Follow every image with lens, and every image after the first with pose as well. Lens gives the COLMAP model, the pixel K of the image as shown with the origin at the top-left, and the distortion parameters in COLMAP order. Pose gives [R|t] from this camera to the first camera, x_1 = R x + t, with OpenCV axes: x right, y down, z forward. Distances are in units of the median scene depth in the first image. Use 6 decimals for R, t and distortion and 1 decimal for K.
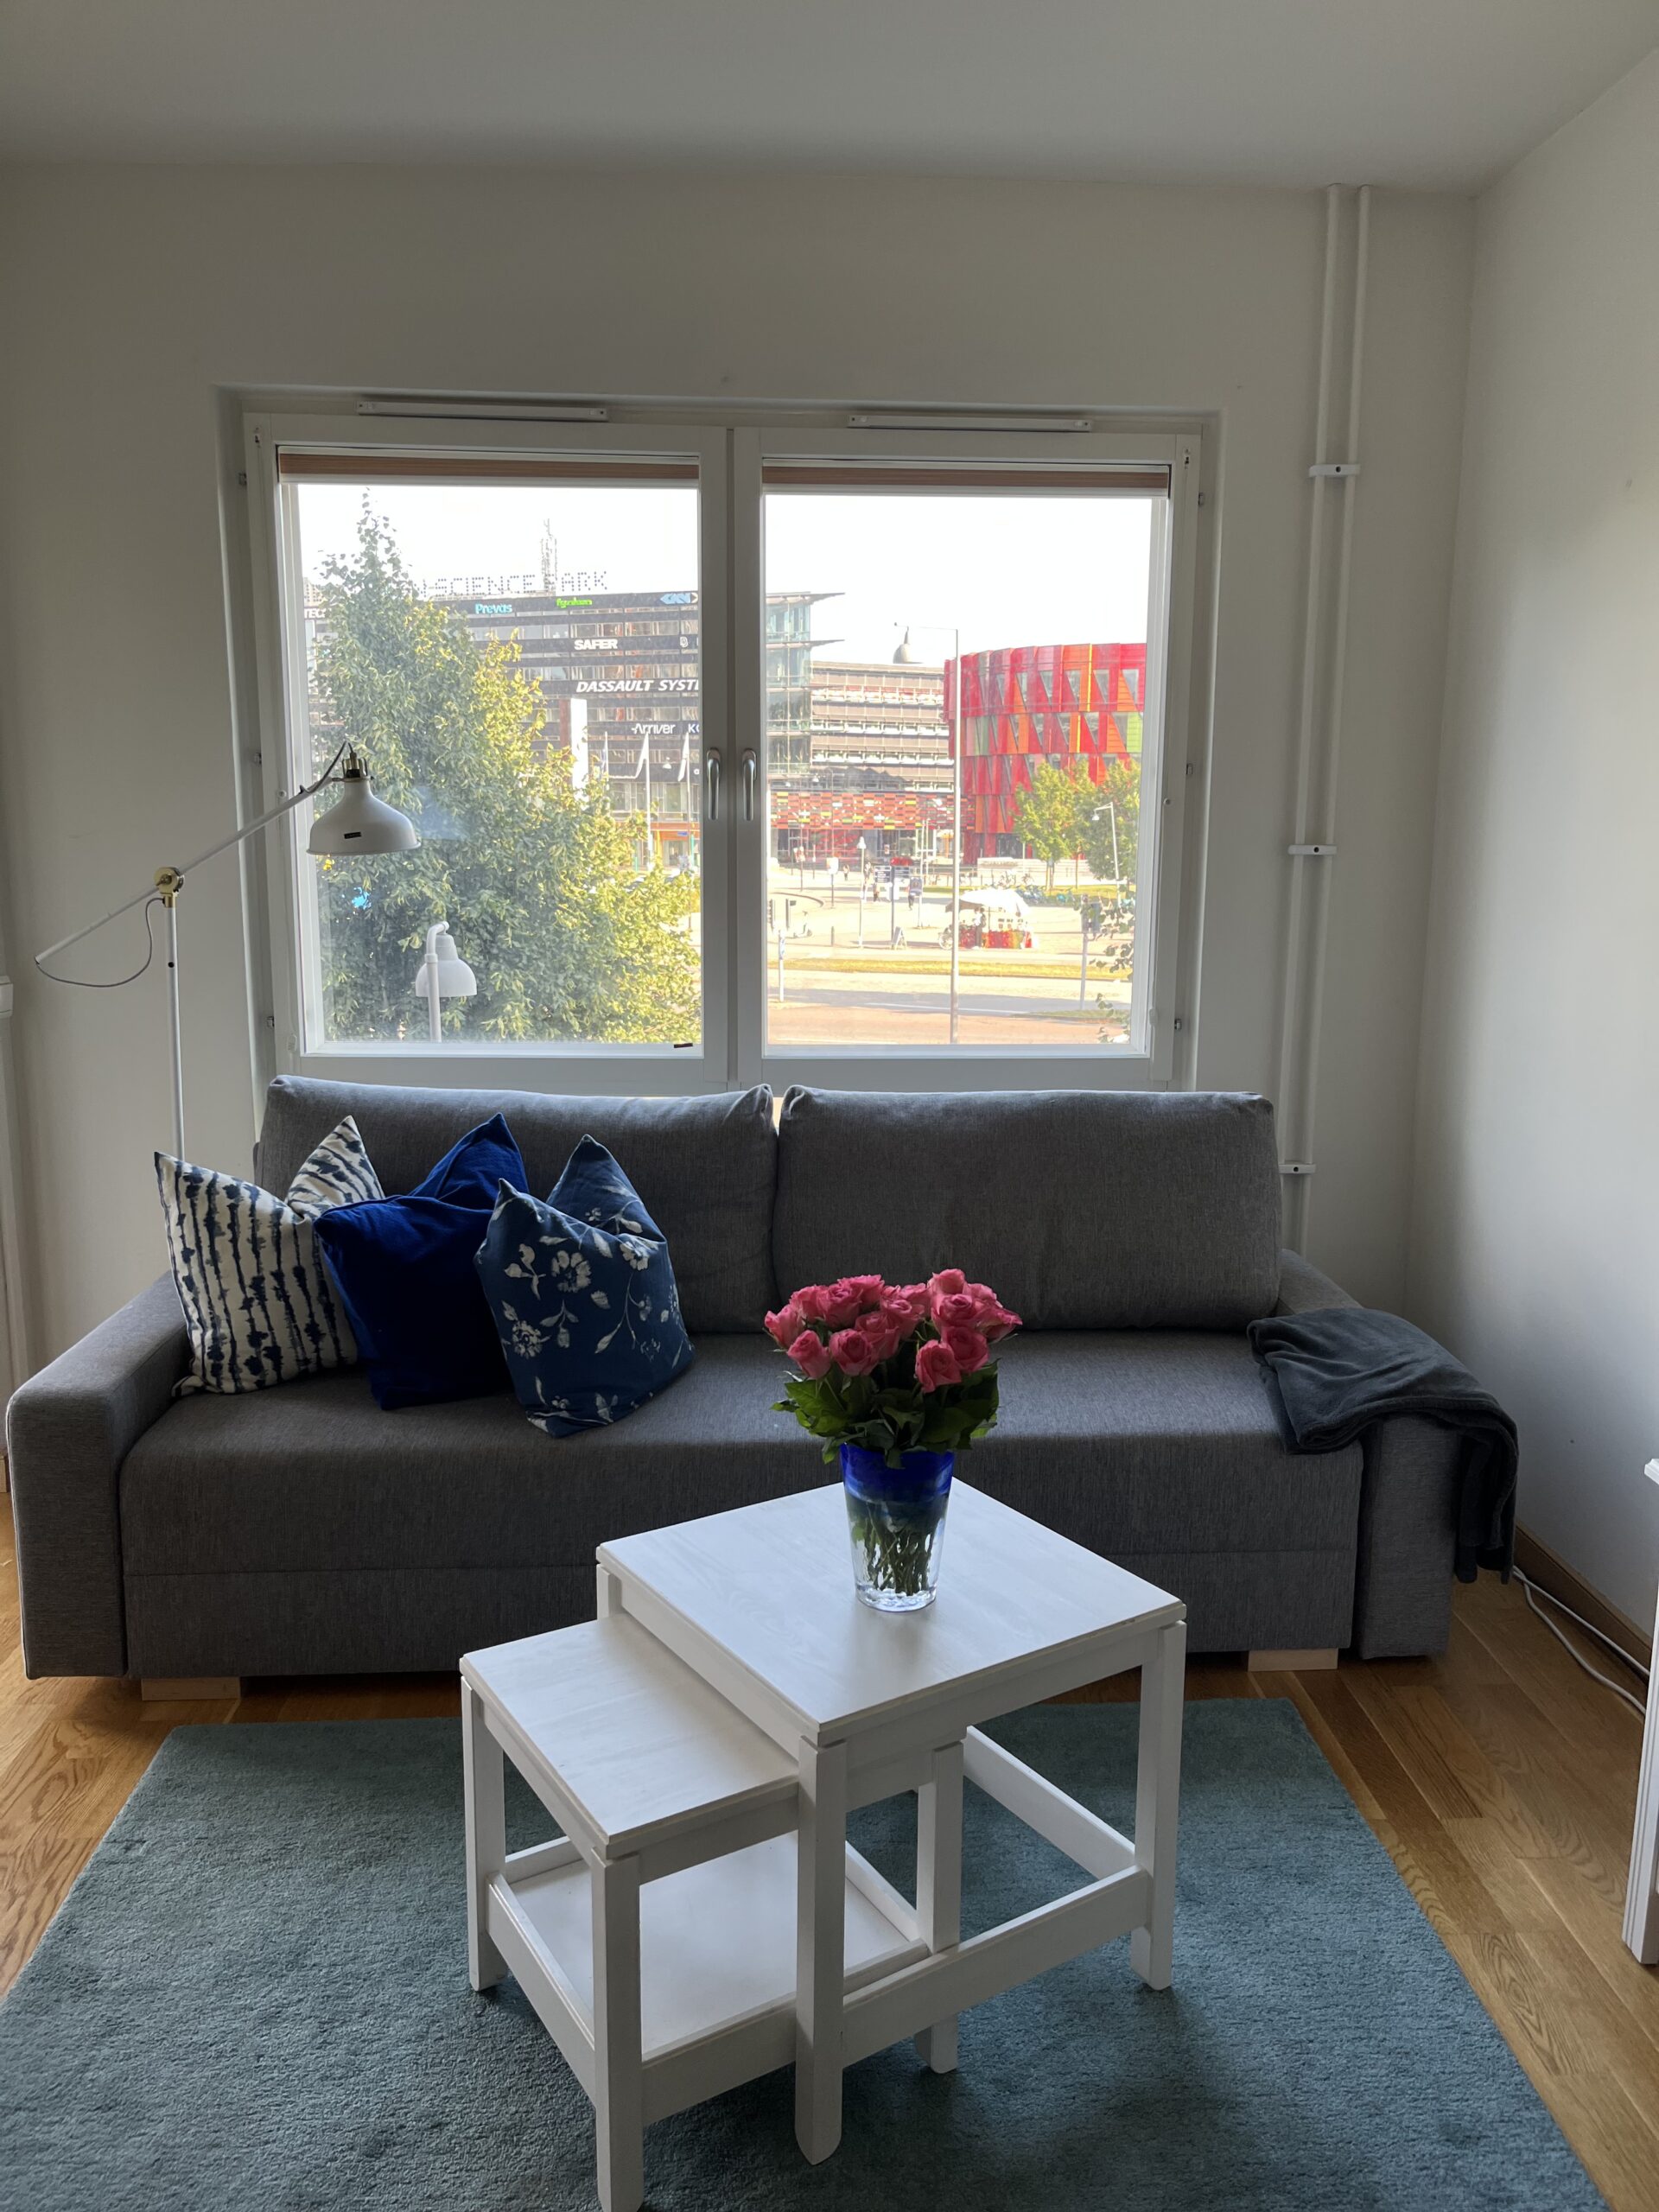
lens RADIAL K [[1668.5, 0, 836.6], [0, 1668.5, 1107.4], [0, 0, 1]] dist [0.021511, -0.002053]
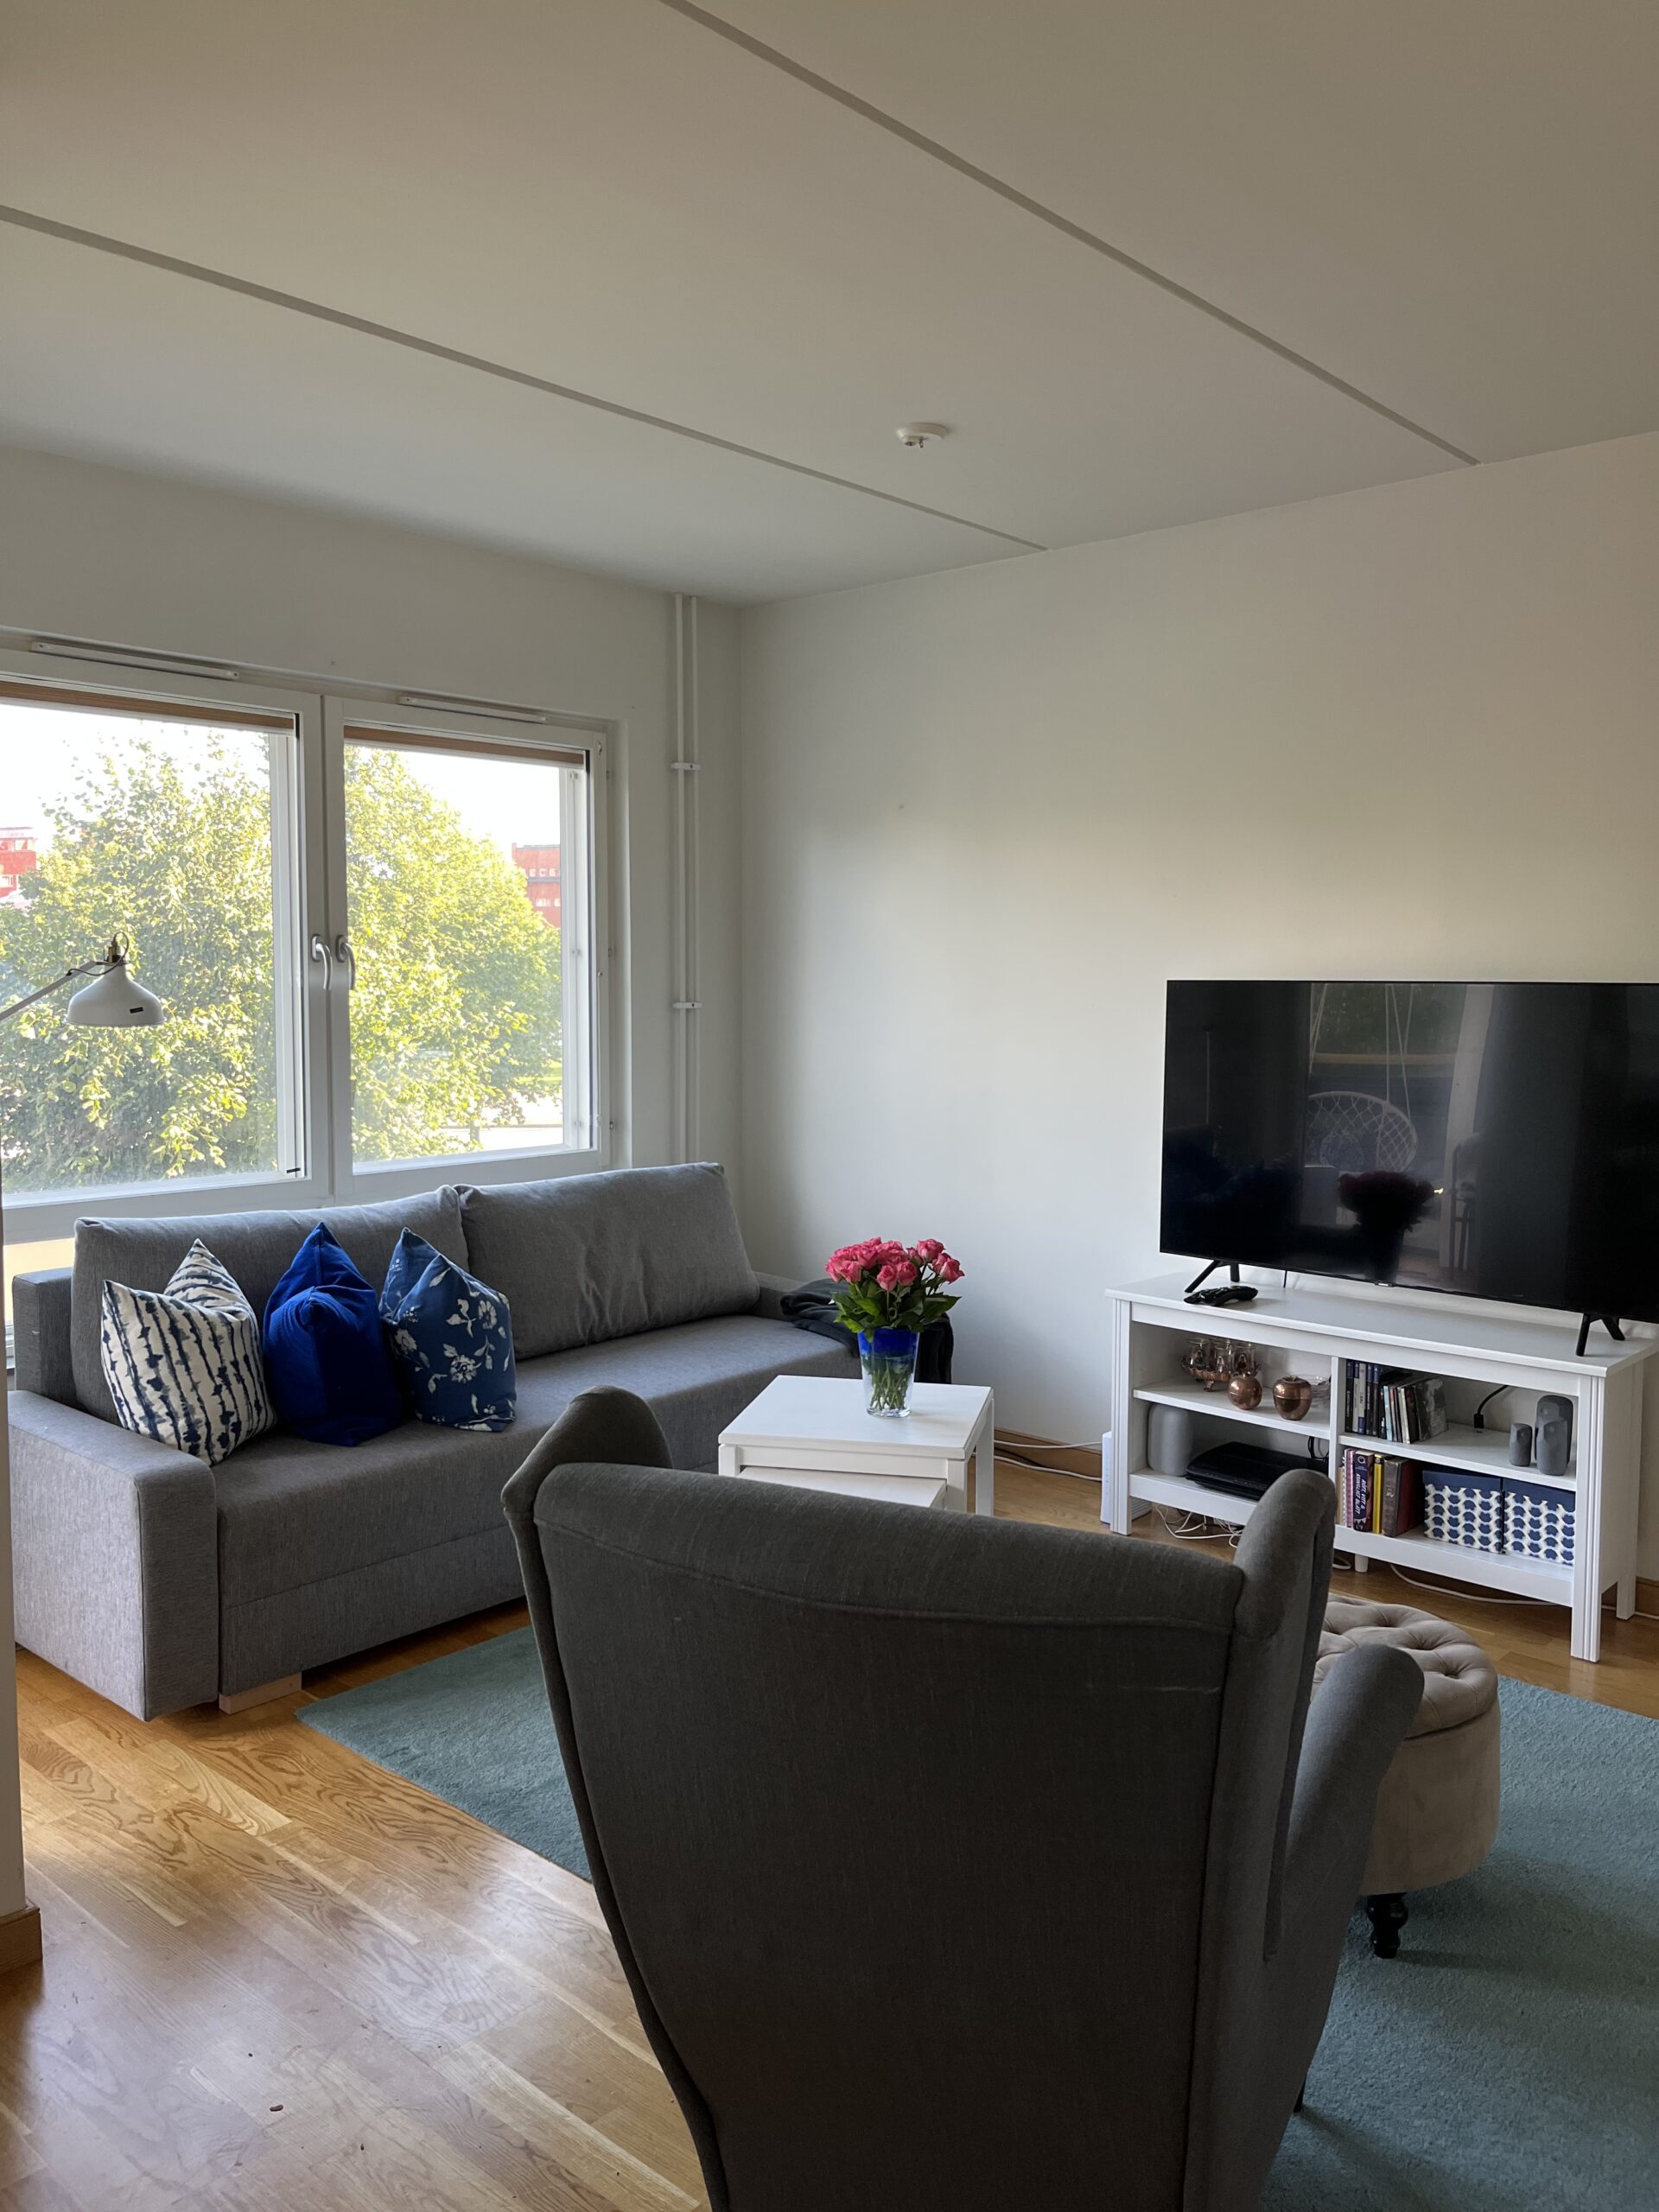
lens RADIAL K [[1668.5, 0, 820.4], [0, 1668.5, 1105.0], [0, 0, 1]] dist [0.021511, -0.002053]
pose [[0.716166, -0.062255, 0.695148, -0.875156], [0.119745, 0.992205, -0.034506, 0.004694], [-0.687581, 0.107952, 0.718038, -0.212499]]
